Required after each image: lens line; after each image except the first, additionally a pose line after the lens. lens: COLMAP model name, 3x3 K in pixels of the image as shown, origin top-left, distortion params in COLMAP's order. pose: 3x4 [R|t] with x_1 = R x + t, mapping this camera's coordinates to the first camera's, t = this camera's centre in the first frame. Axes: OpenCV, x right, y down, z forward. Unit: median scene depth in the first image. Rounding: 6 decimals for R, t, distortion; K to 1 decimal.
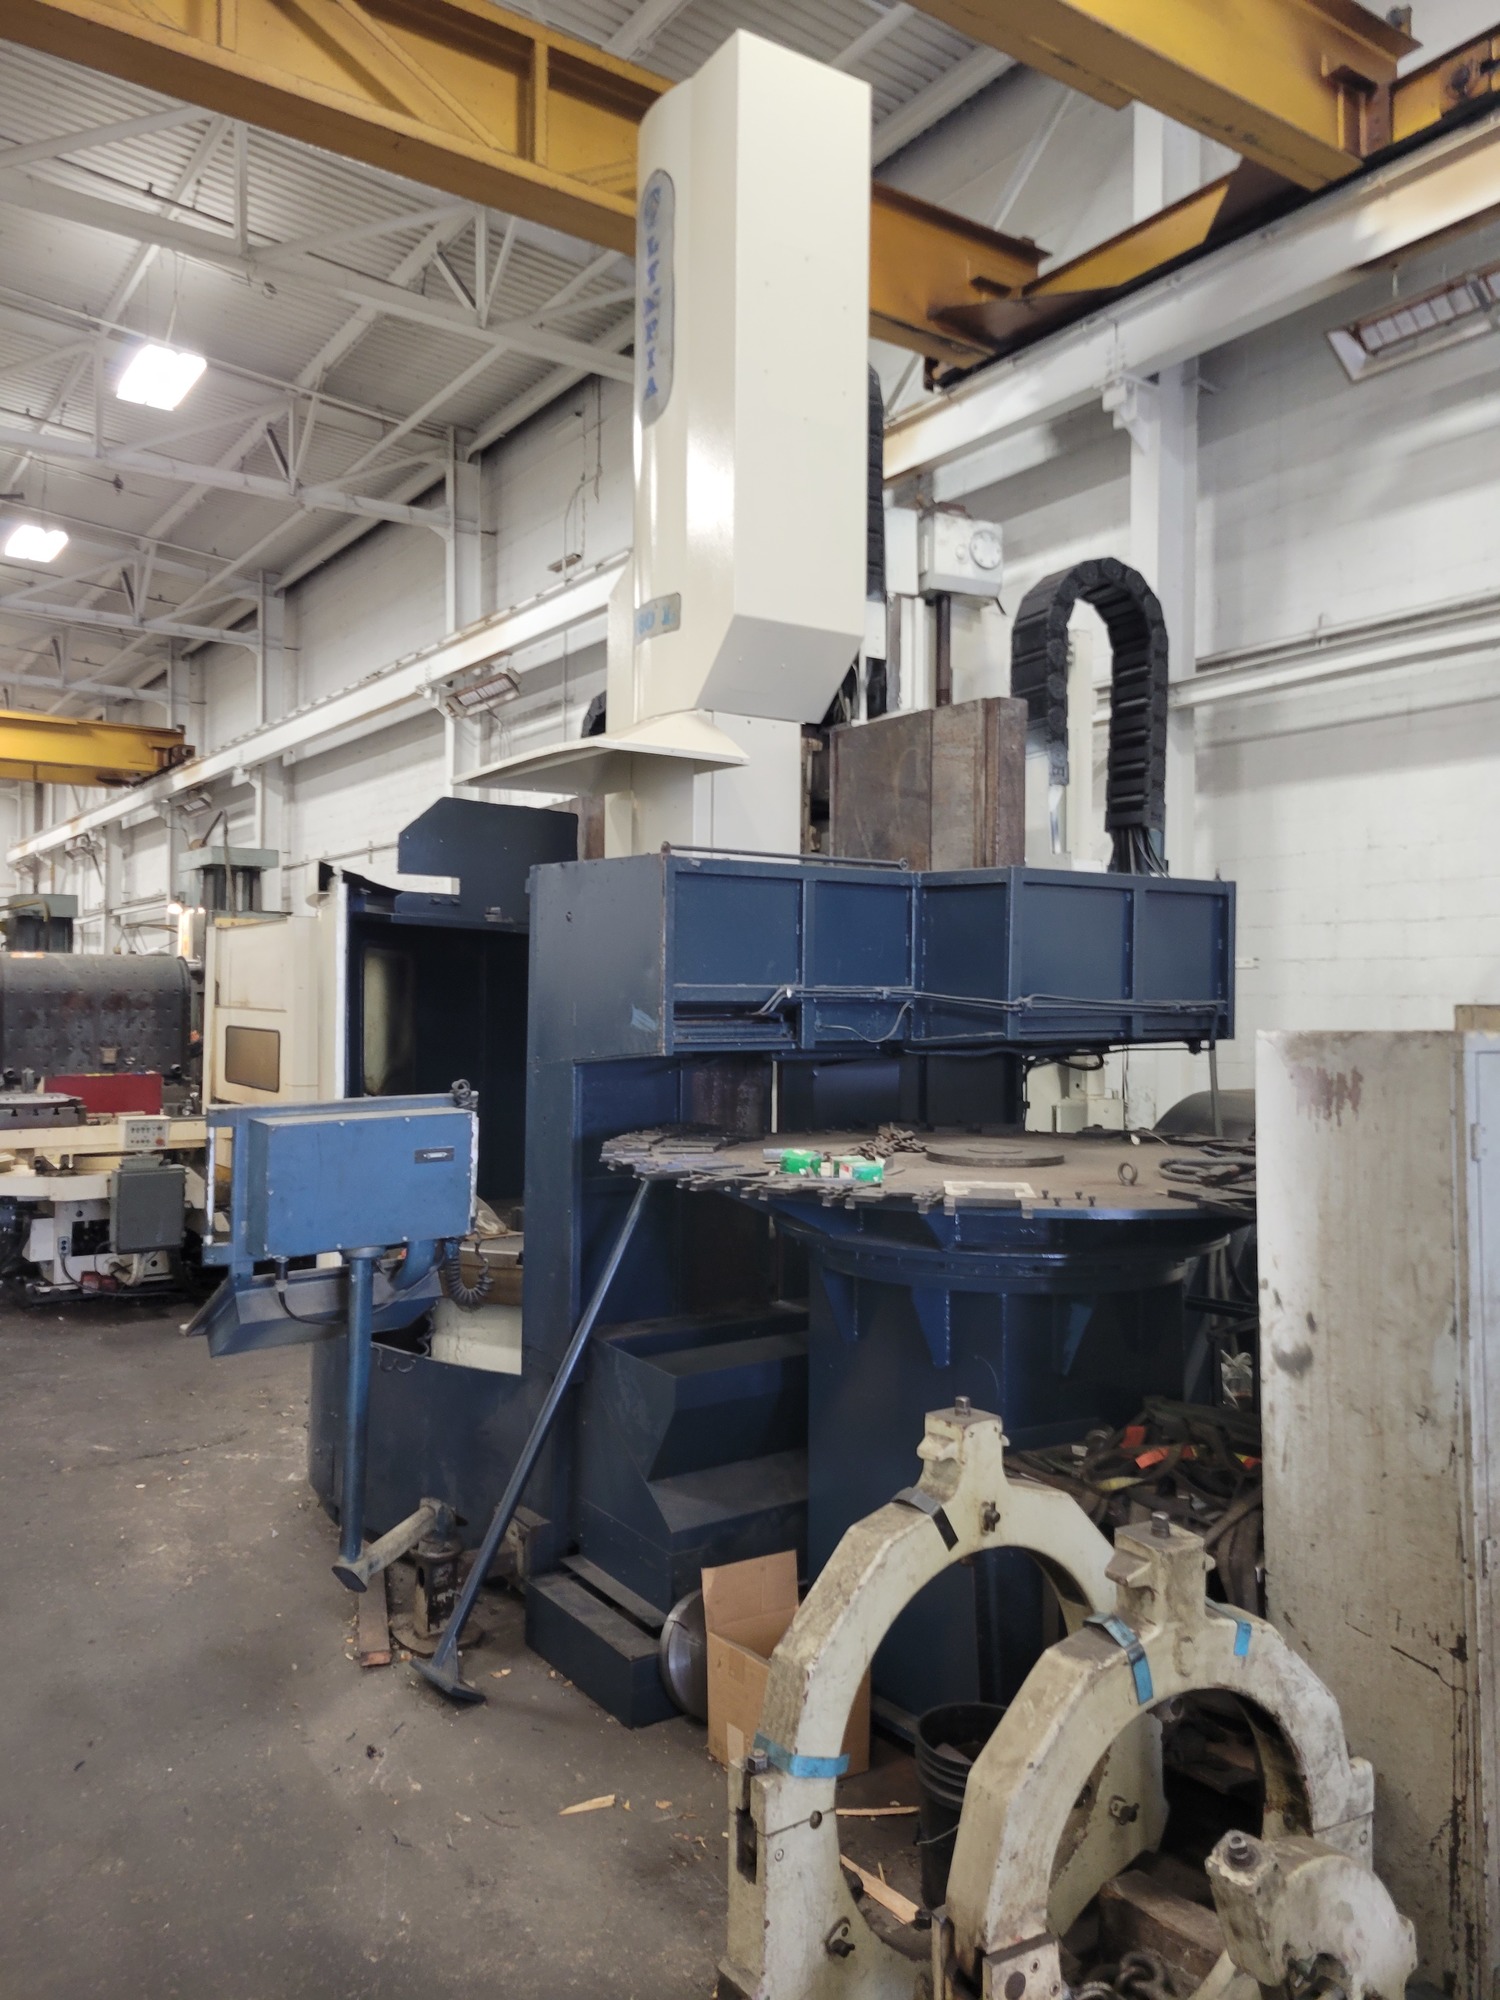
lens RADIAL K [[1497.0, 0, 743.4], [0, 1497.0, 963.5], [0, 0, 1]] dist [0.058372, -0.003185]
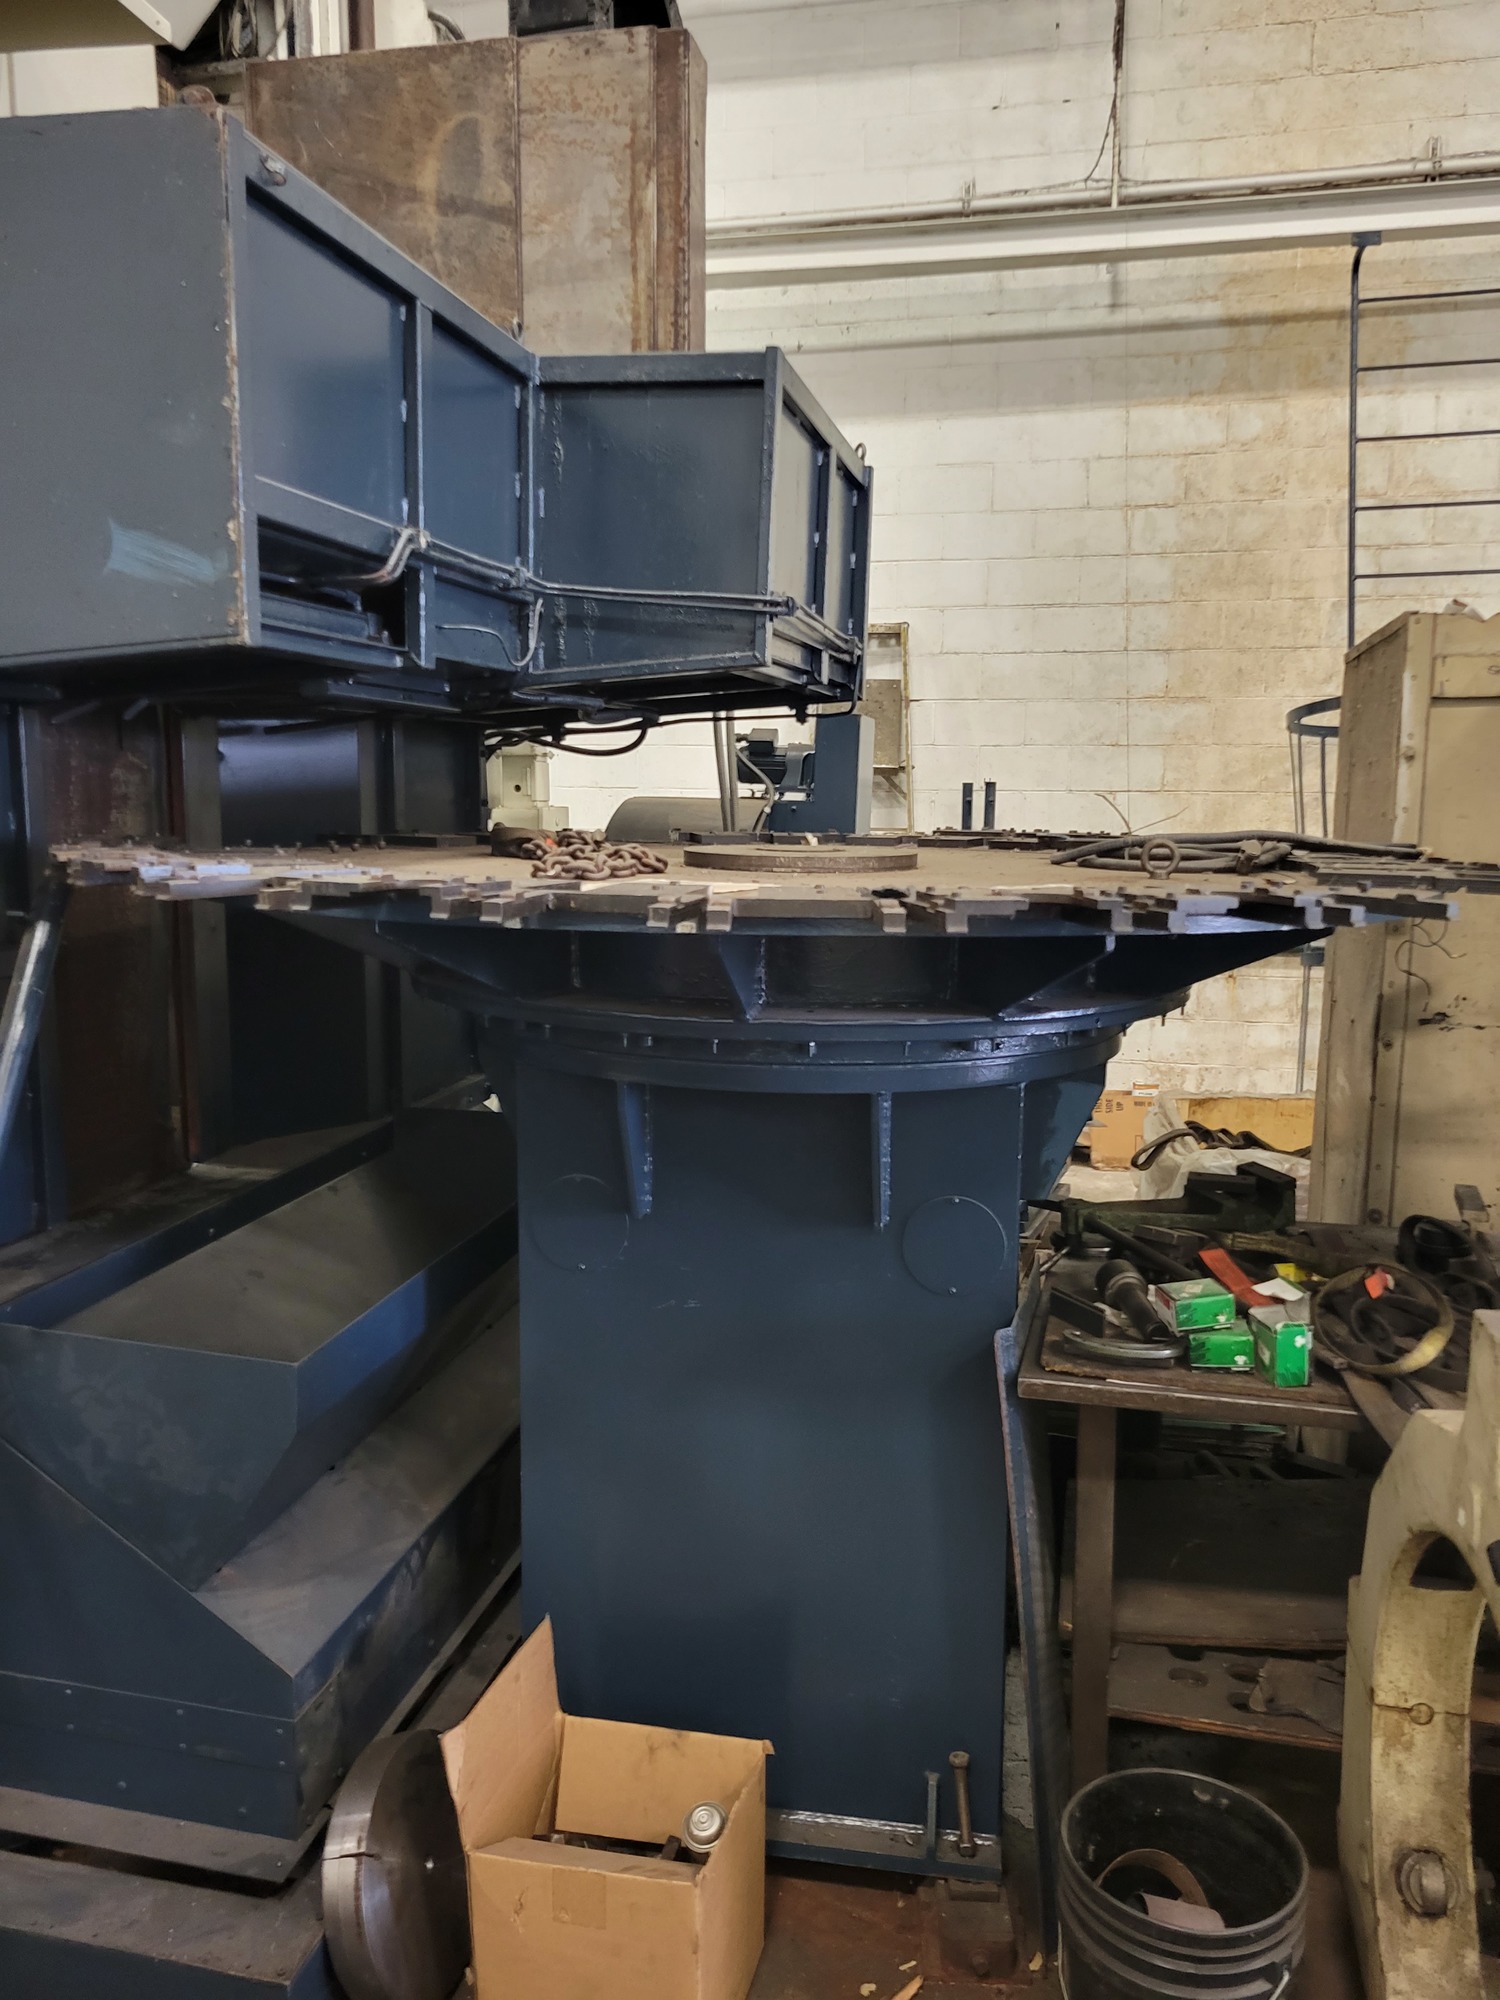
lens RADIAL K [[1493.3, 0, 760.3], [0, 1493.3, 995.3], [0, 0, 1]] dist [0.066974, -0.040713]
pose [[0.730320, -0.097182, 0.676157, -0.202968], [-0.020218, 0.986320, 0.163599, 0.072077], [-0.682806, -0.133150, 0.718364, 0.494674]]
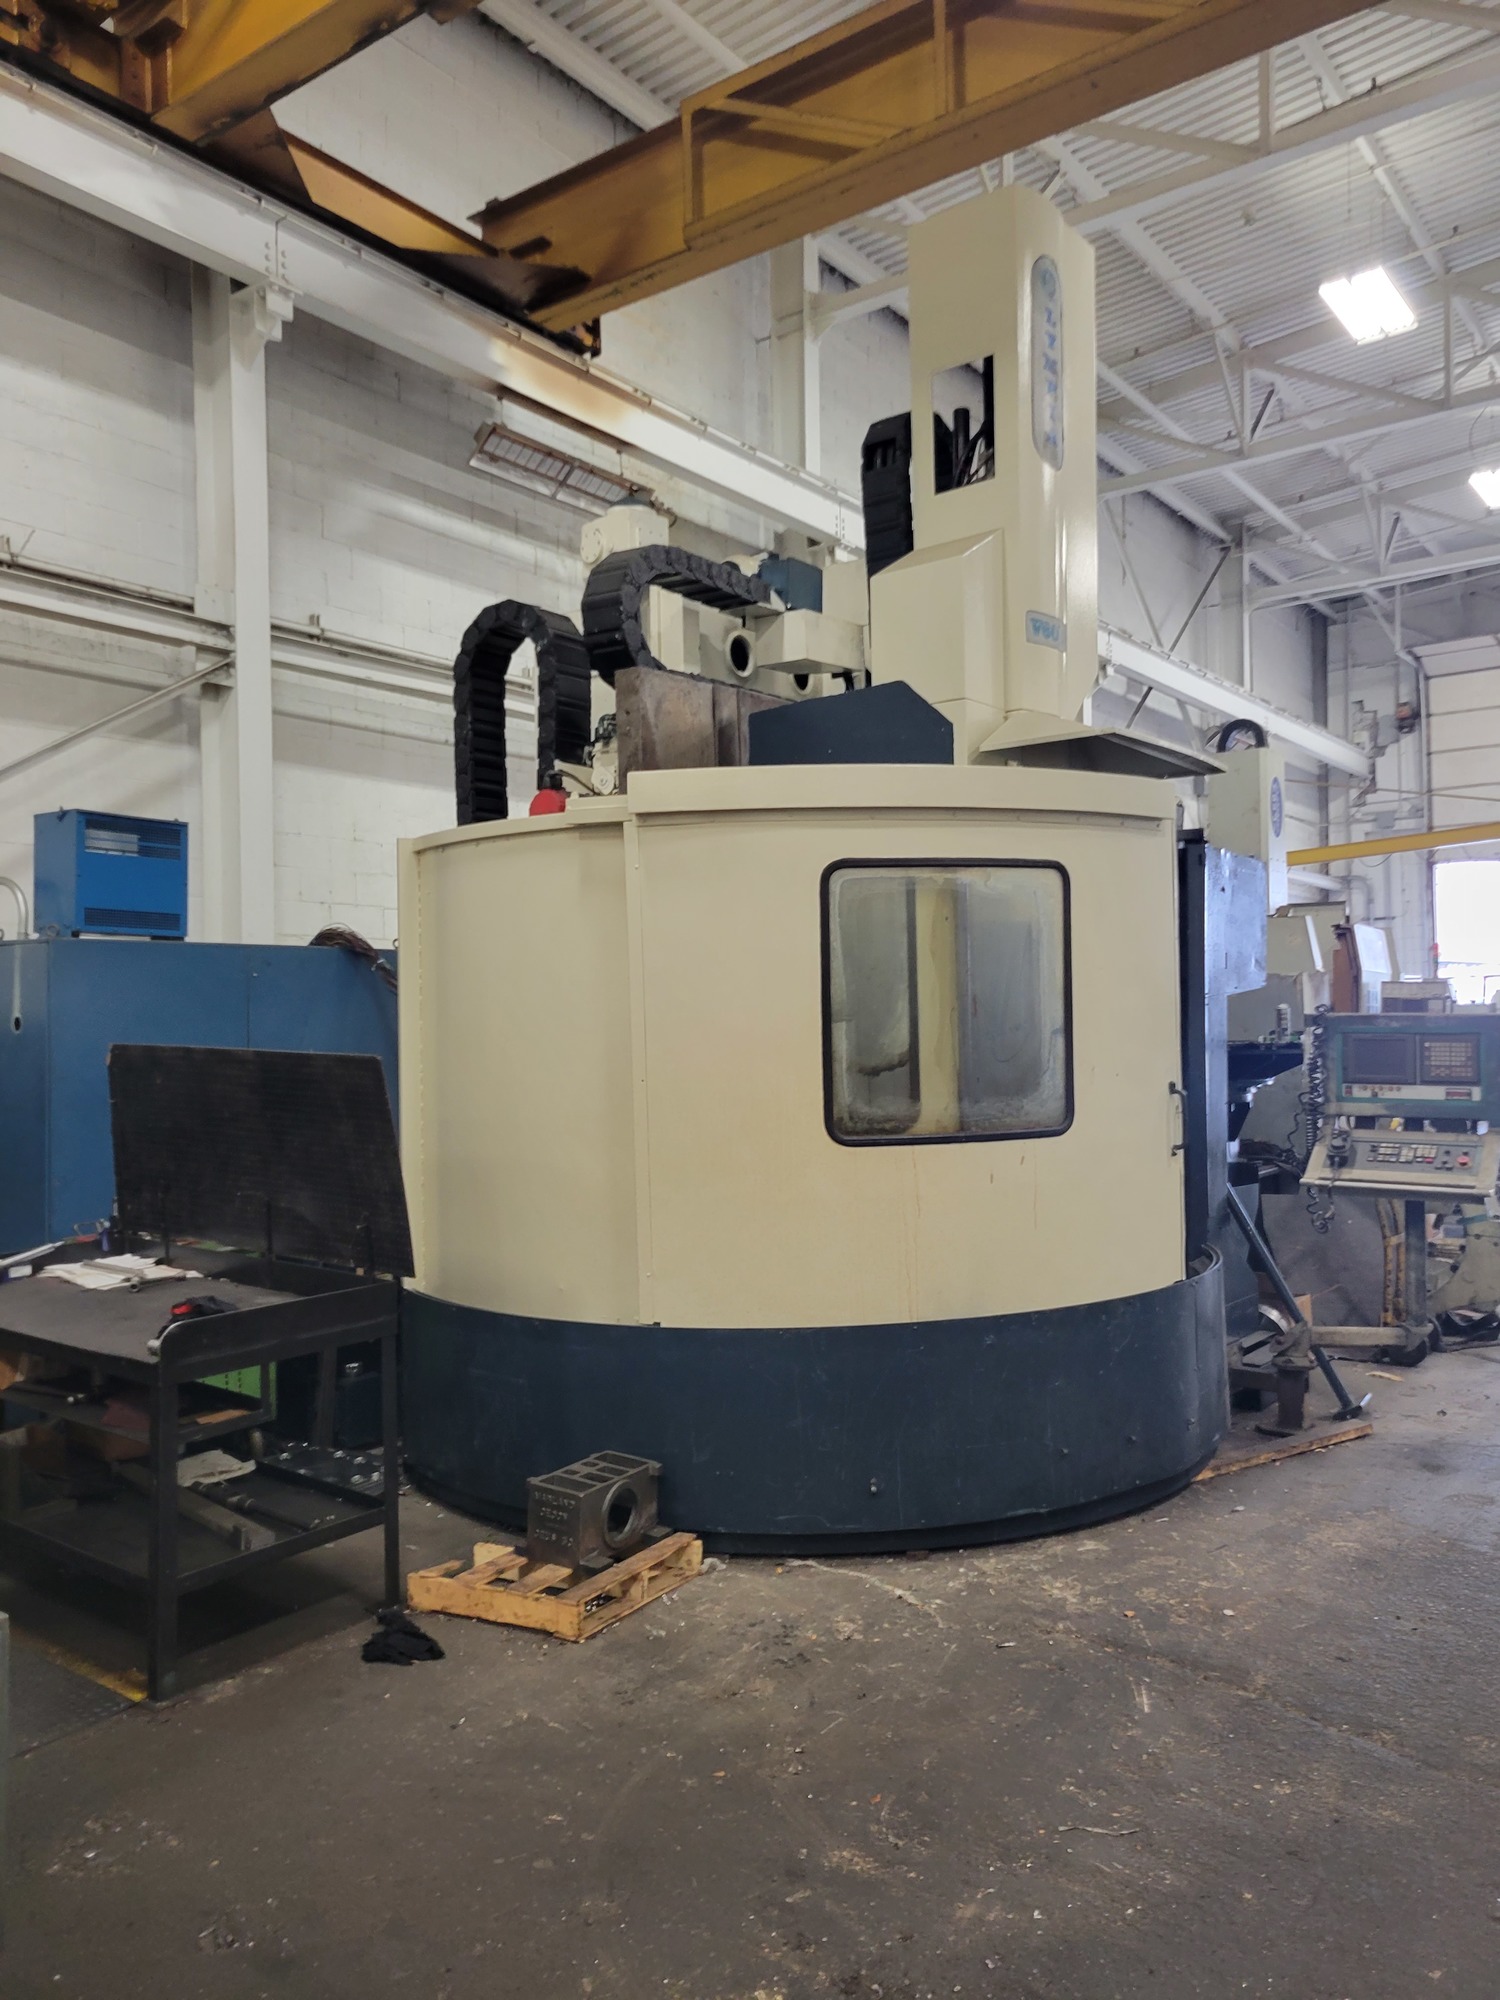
lens RADIAL K [[1474.4, 0, 750.0], [0, 1474.4, 1000.0], [0, 0, 1]] dist [0.047299, -0.000510]
pose [[-0.320802, 0.006724, 0.947122, -1.170027], [-0.011262, 0.999877, -0.010913, 0.083610], [-0.947079, -0.014167, -0.320687, 1.711760]]
